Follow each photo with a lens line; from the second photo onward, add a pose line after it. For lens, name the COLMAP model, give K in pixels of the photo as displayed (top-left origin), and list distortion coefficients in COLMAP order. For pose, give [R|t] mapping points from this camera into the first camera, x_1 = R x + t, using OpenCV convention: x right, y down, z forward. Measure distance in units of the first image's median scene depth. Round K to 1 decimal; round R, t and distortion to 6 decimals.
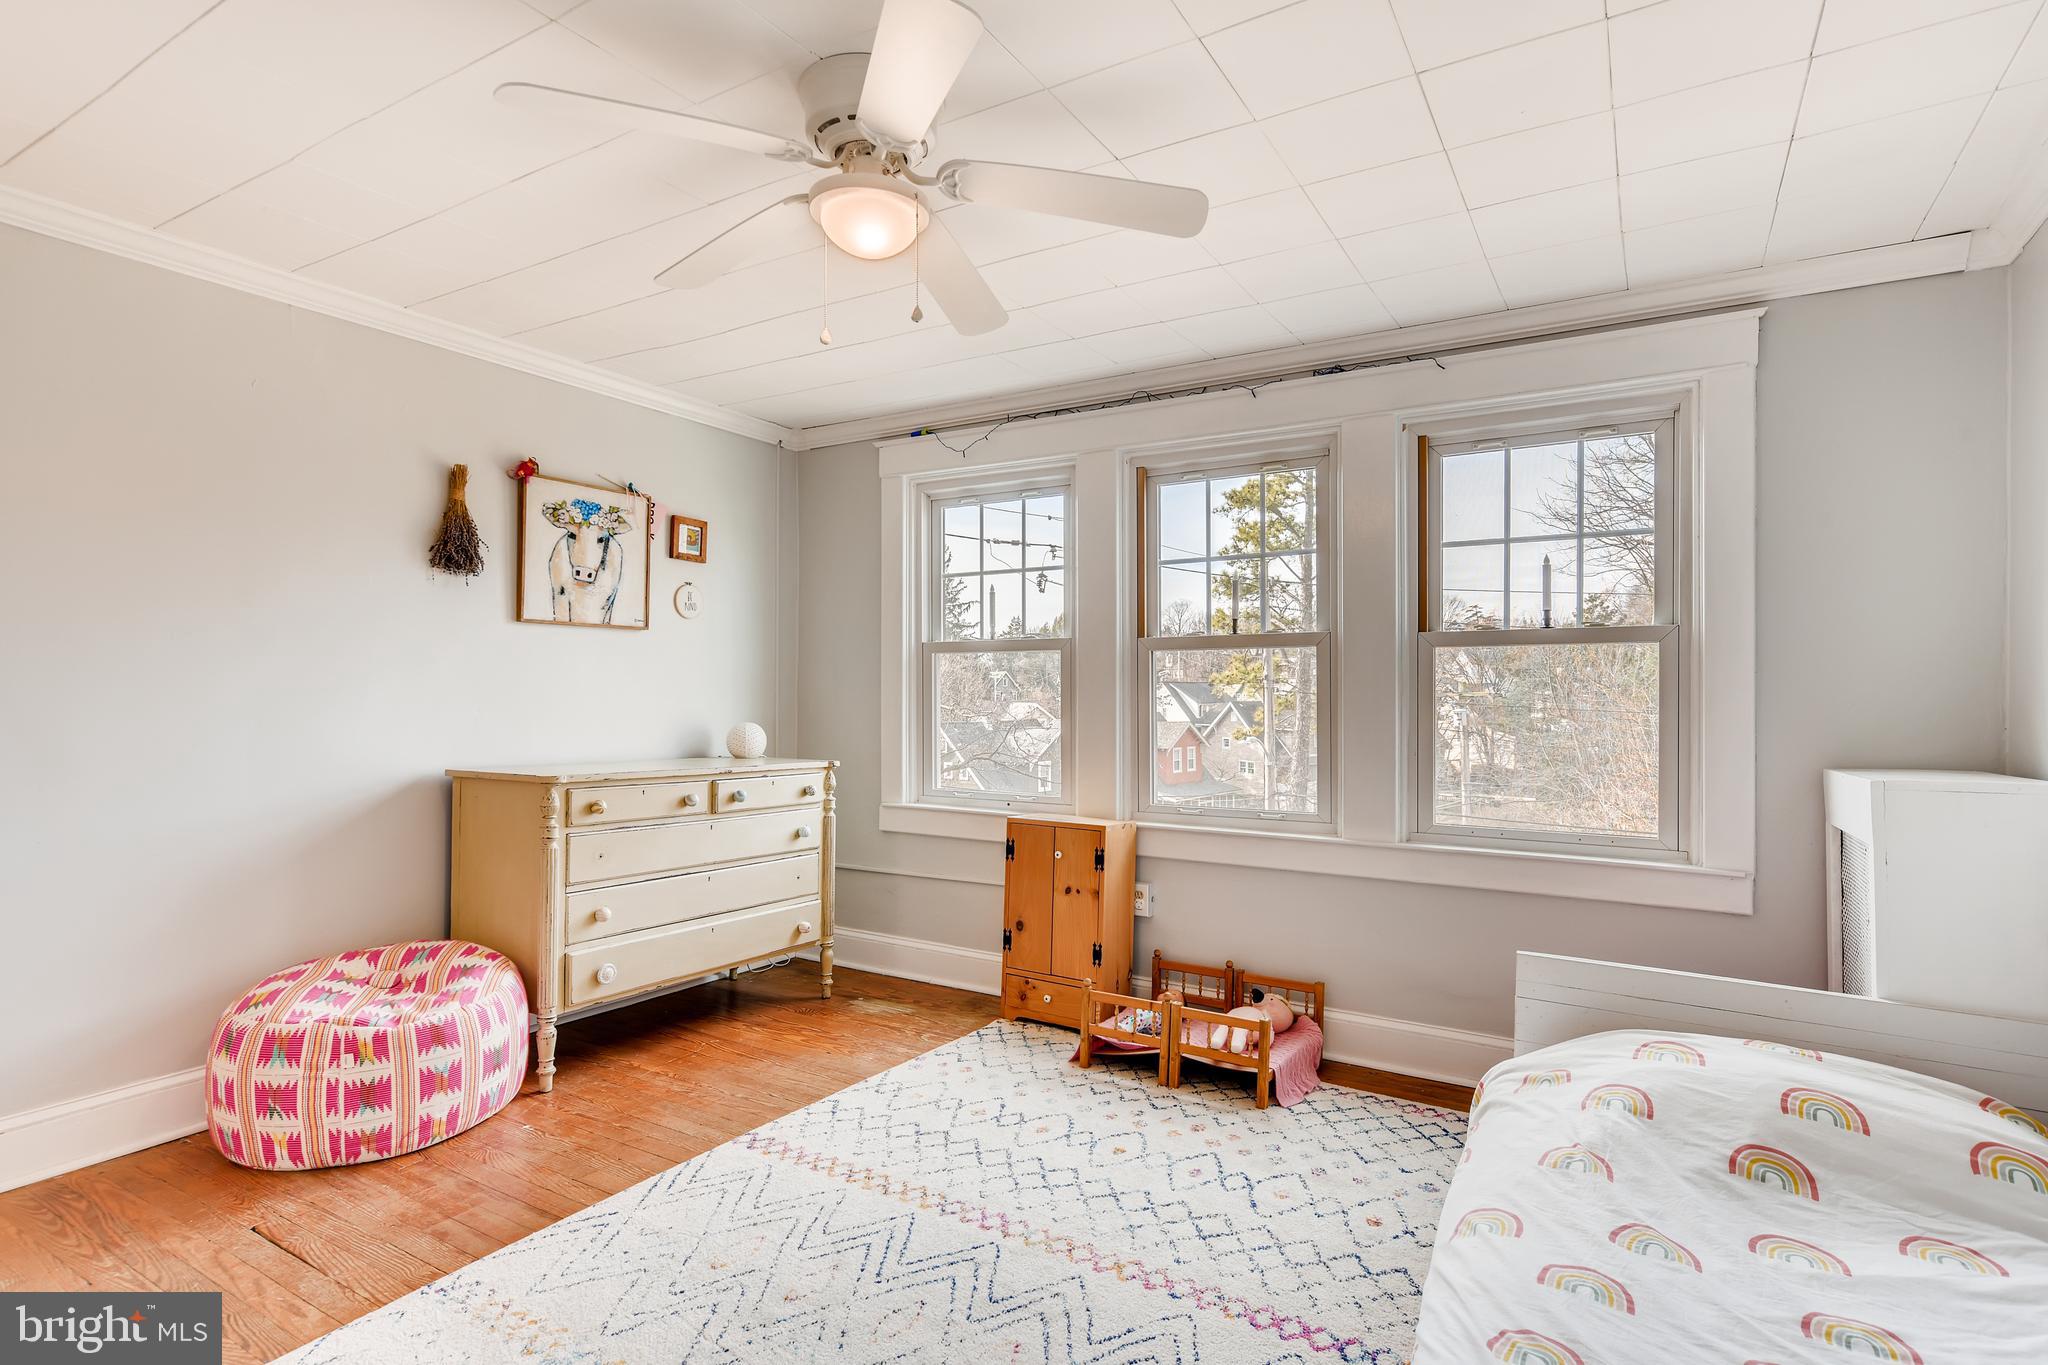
lens RADIAL K [[1036.2, 0, 1014.5], [0, 1036.2, 685.8], [0, 0, 1]] dist [-0.002371, 0.004678]
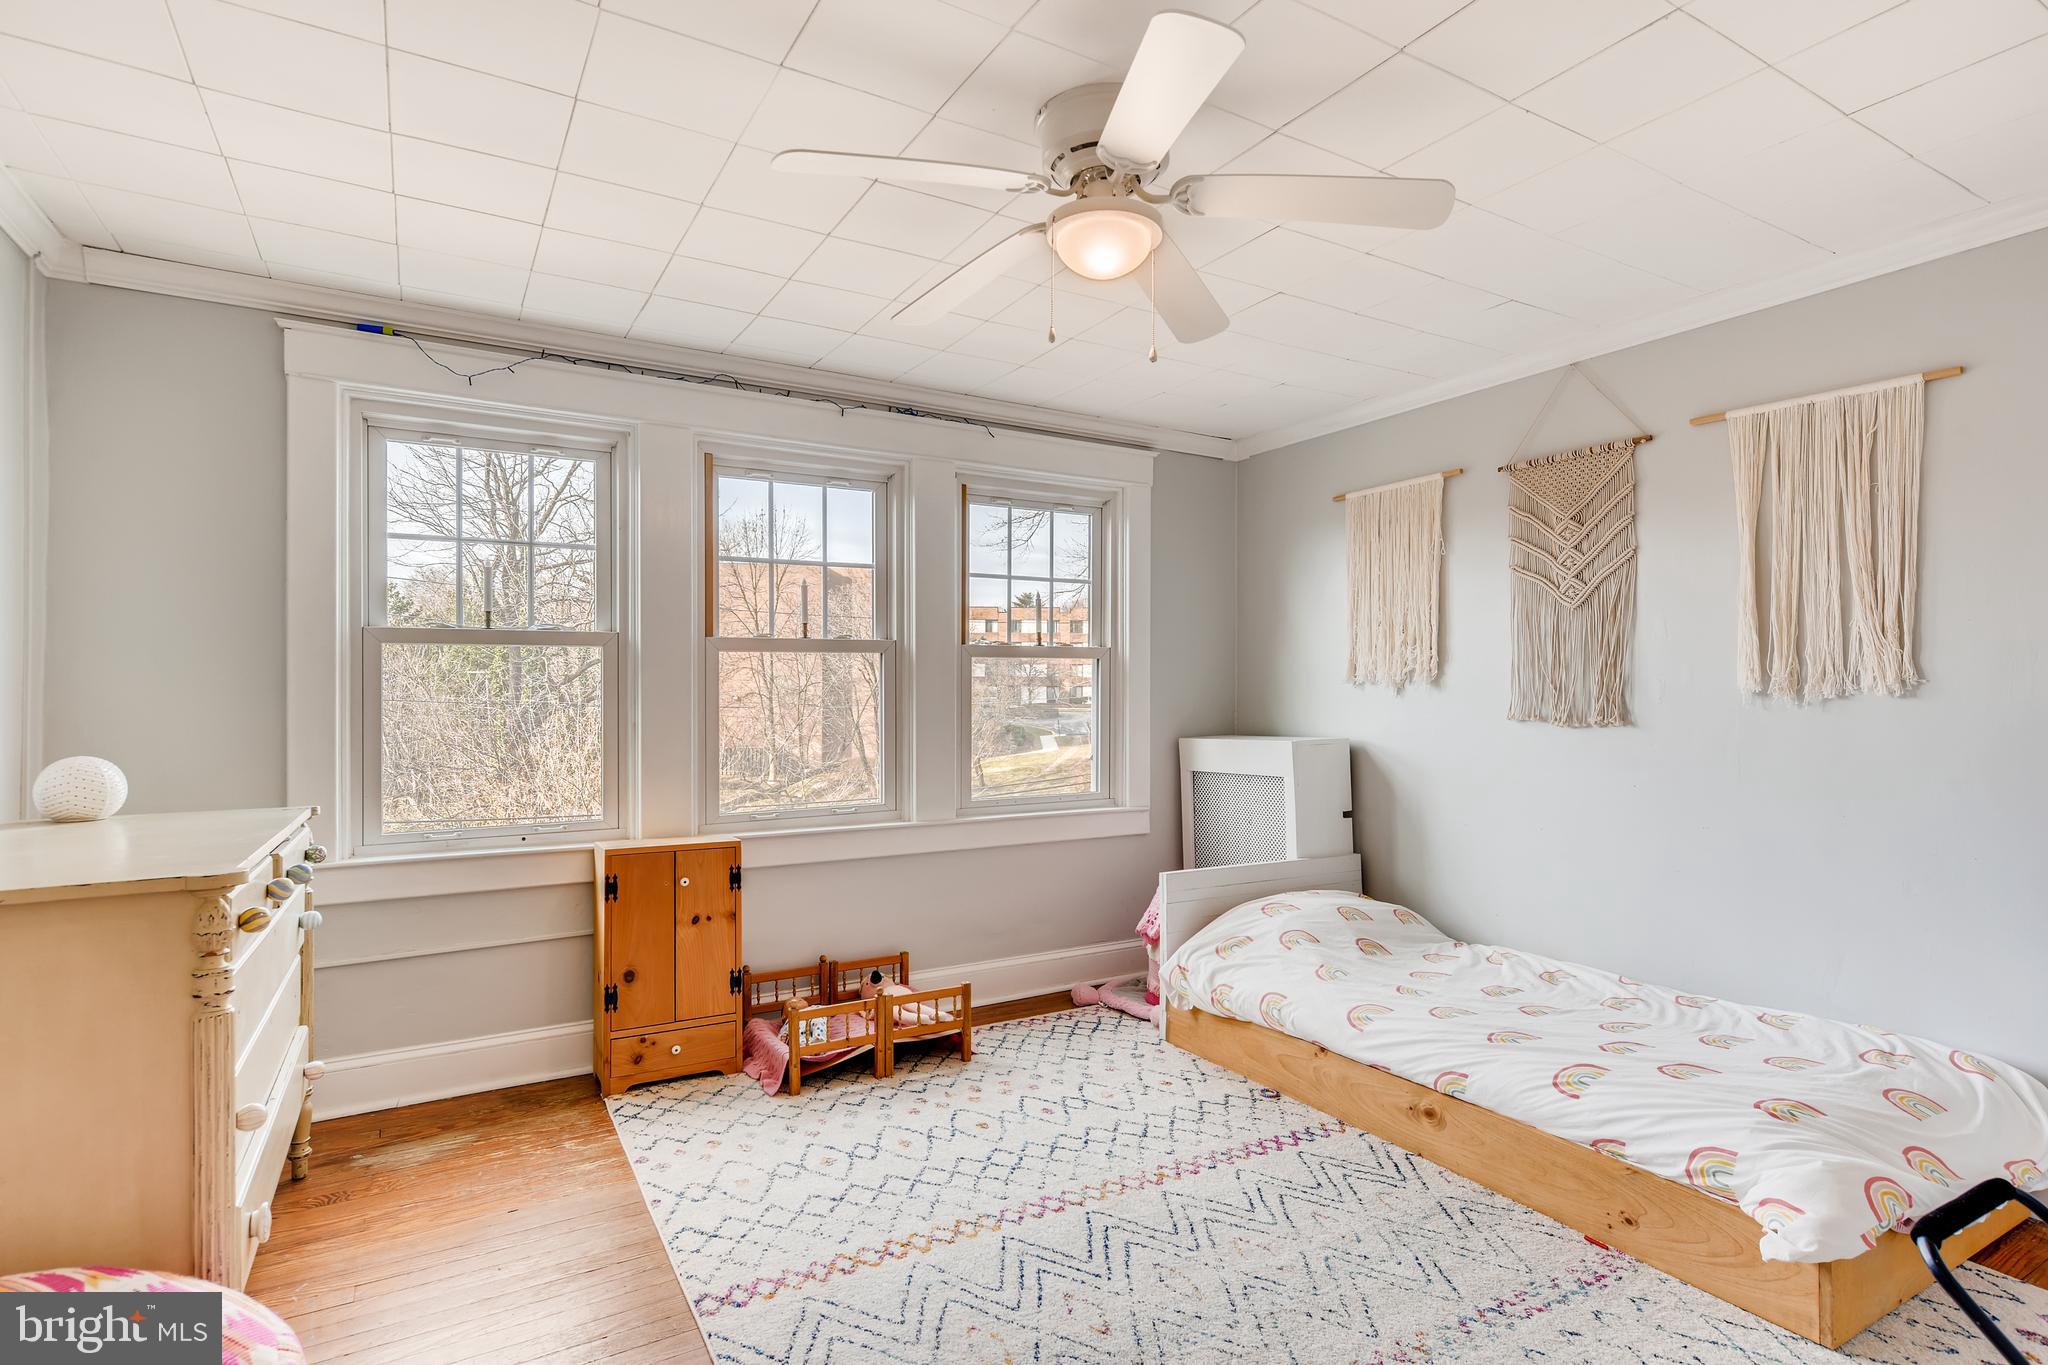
lens RADIAL K [[1036.2, 0, 1019.0], [0, 1036.2, 678.7], [0, 0, 1]] dist [-0.002371, 0.004678]
pose [[0.462741, 0.006730, 0.886468, -0.680502], [0.000029, 0.999971, -0.007607, -0.002250], [-0.886494, 0.003546, 0.462727, 0.385924]]
